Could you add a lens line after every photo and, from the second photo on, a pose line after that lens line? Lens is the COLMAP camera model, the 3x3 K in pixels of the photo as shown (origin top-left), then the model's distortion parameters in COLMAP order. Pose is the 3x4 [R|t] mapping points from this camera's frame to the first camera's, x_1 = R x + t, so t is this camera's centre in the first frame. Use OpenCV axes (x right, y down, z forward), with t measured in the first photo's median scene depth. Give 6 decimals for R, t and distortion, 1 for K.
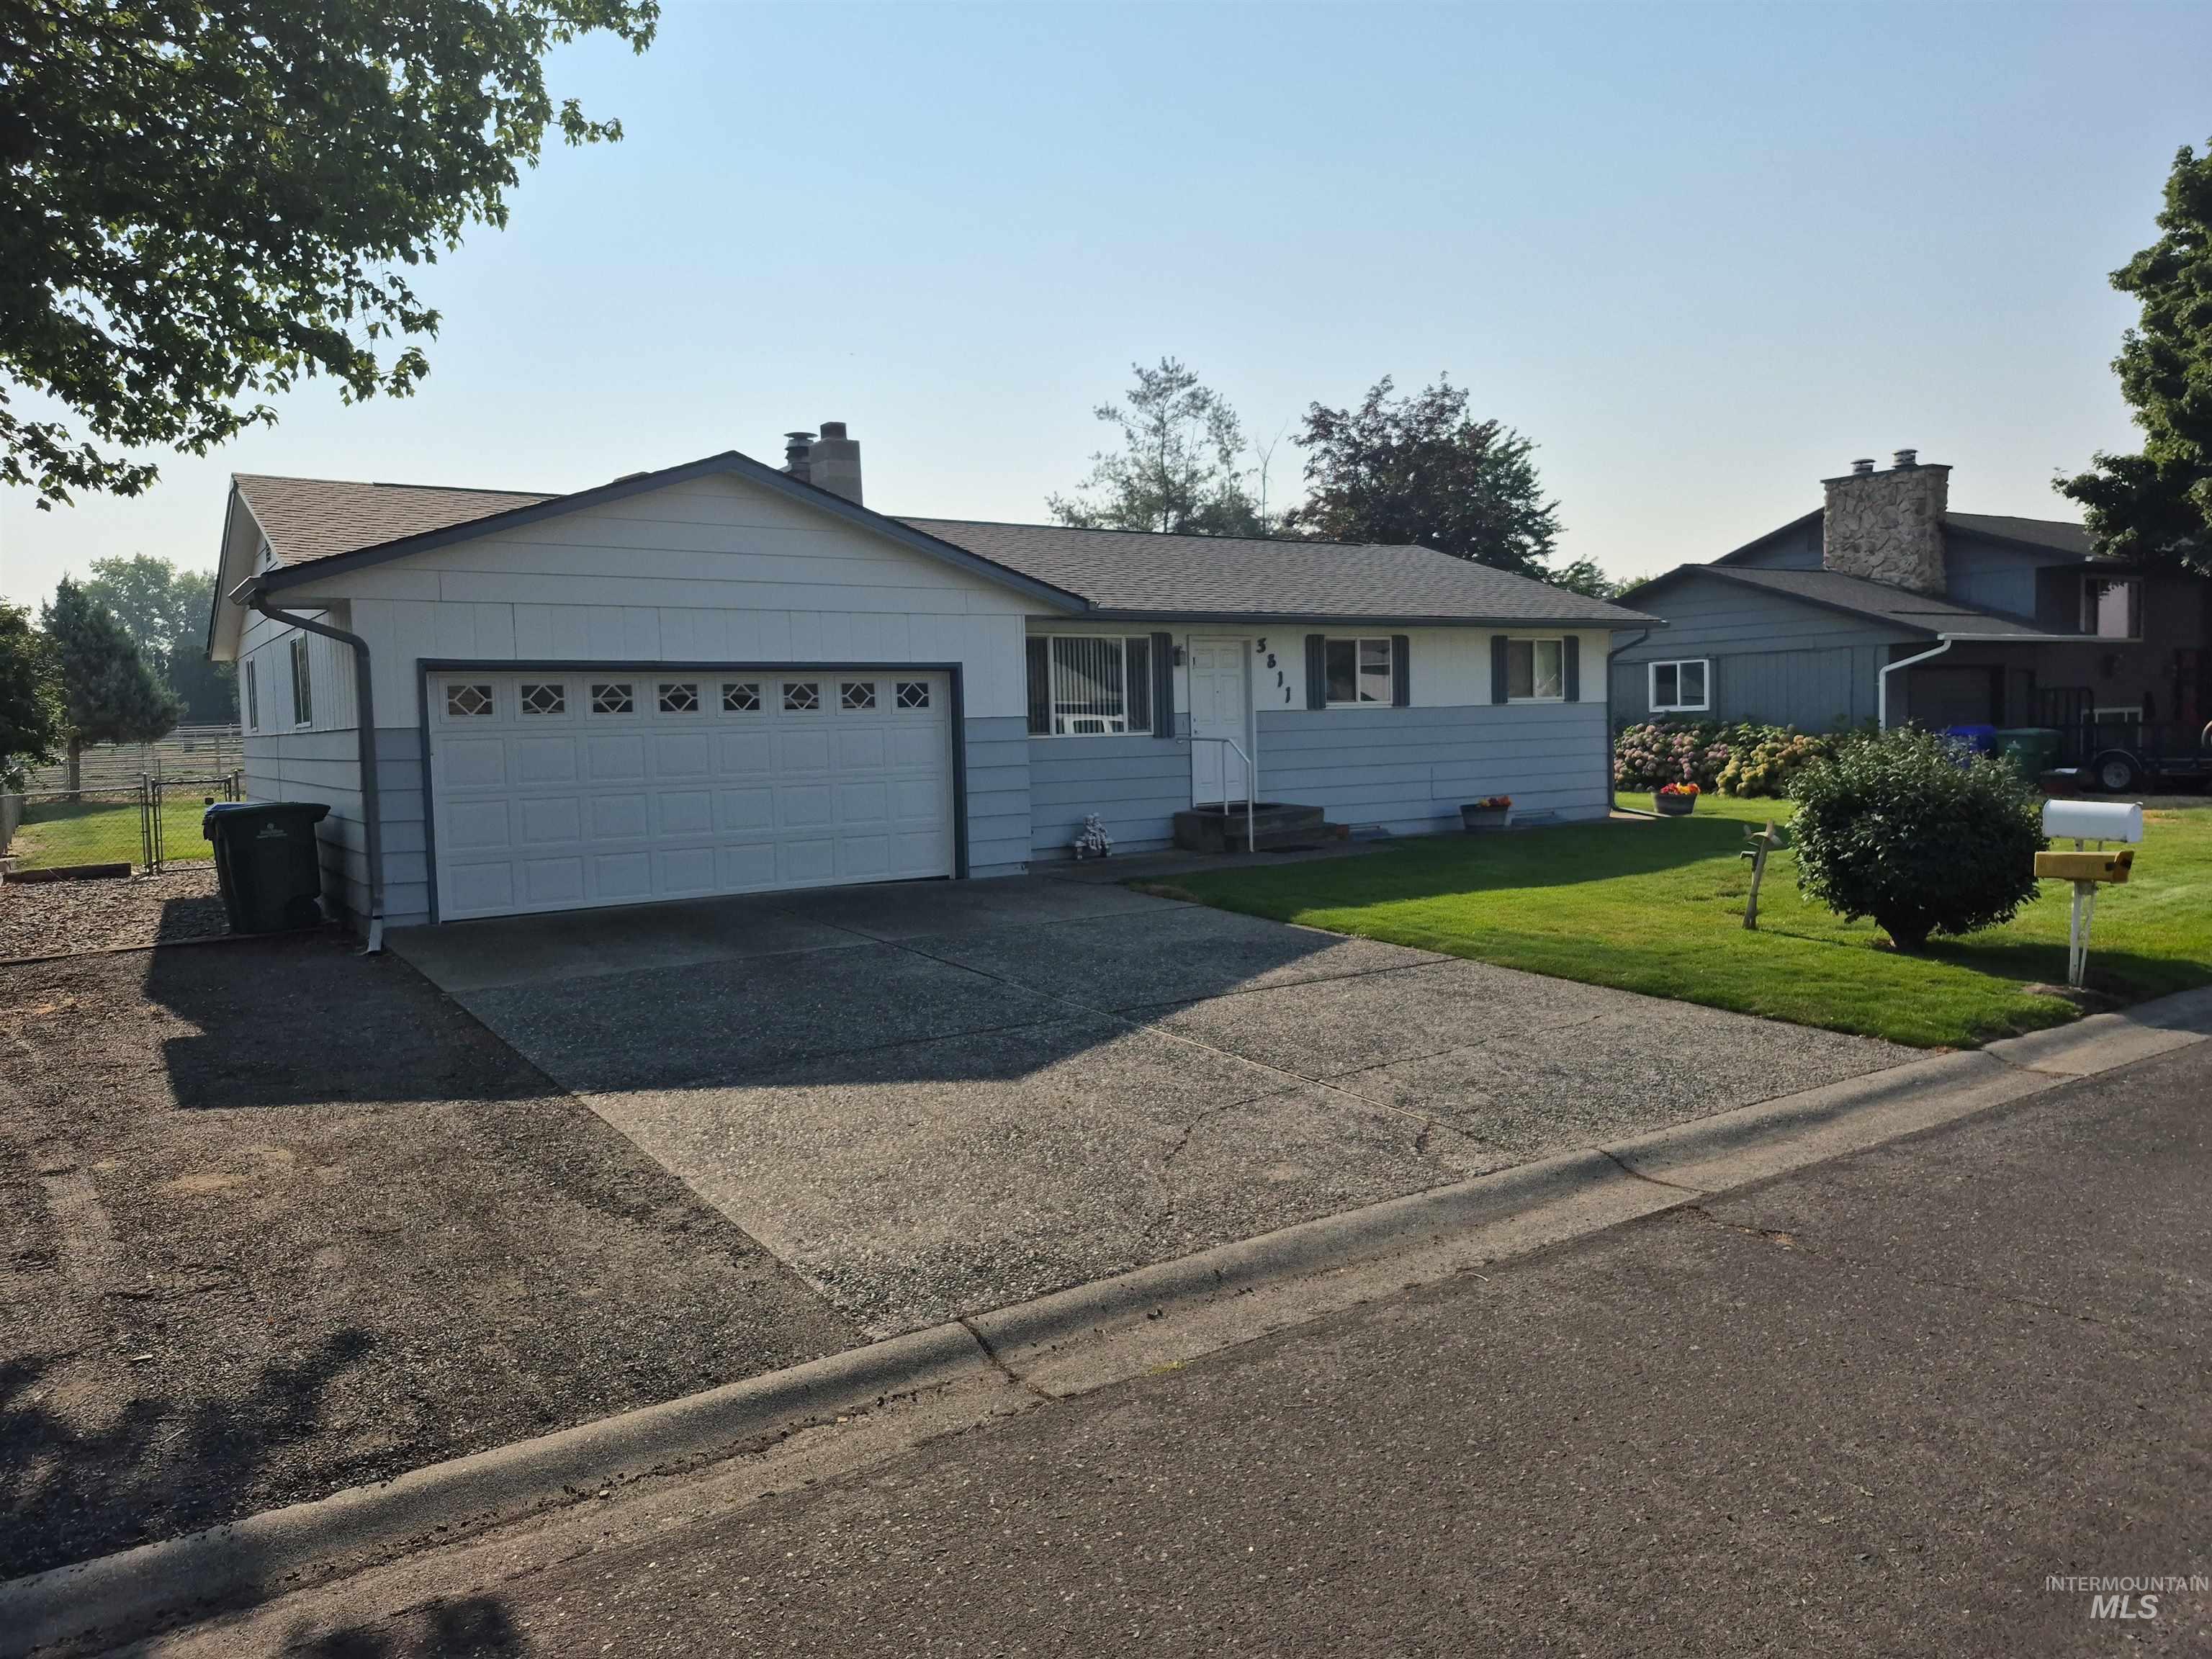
lens RADIAL K [[1536.0, 0, 1121.6], [0, 1536.0, 819.7], [0, 0, 1]] dist [0.057302, -0.037968]
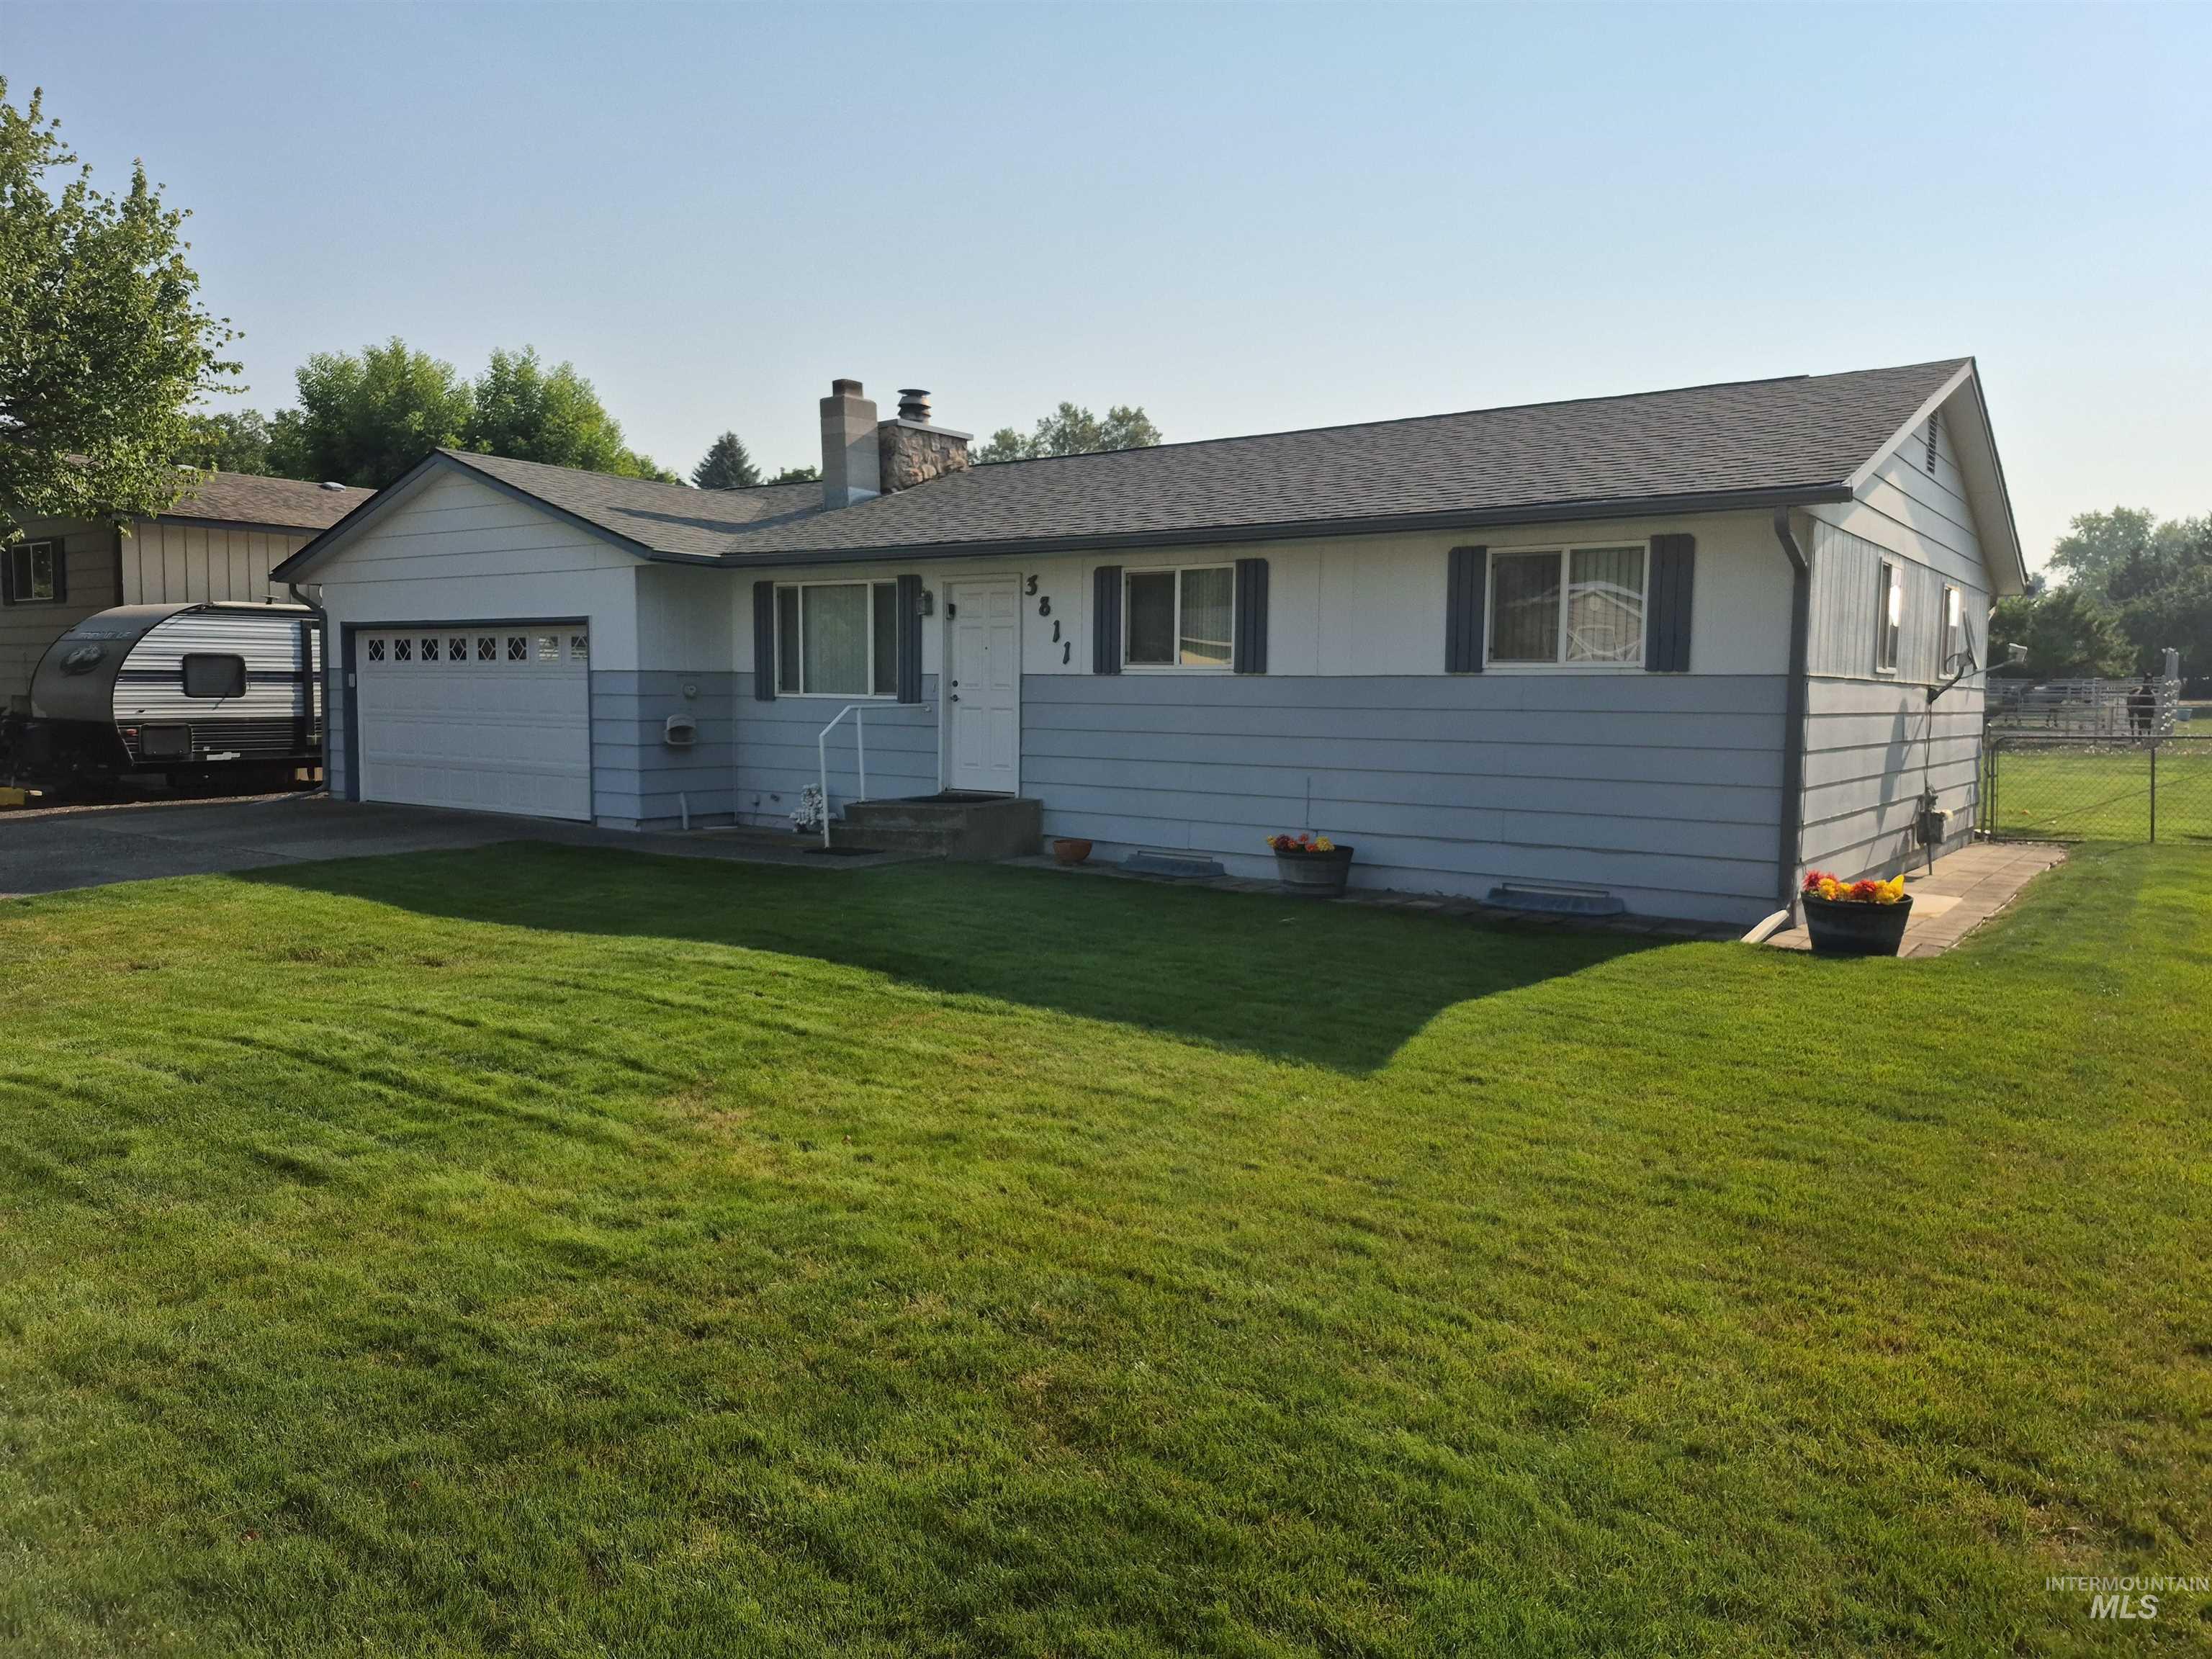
lens RADIAL K [[1536.0, 0, 1106.7], [0, 1536.0, 836.3], [0, 0, 1]] dist [0.057302, -0.037968]
pose [[0.339788, 0.116722, -0.933231, 1.306309], [-0.081763, 0.992178, 0.094325, -0.108290], [0.936941, 0.044253, 0.346674, 1.274696]]
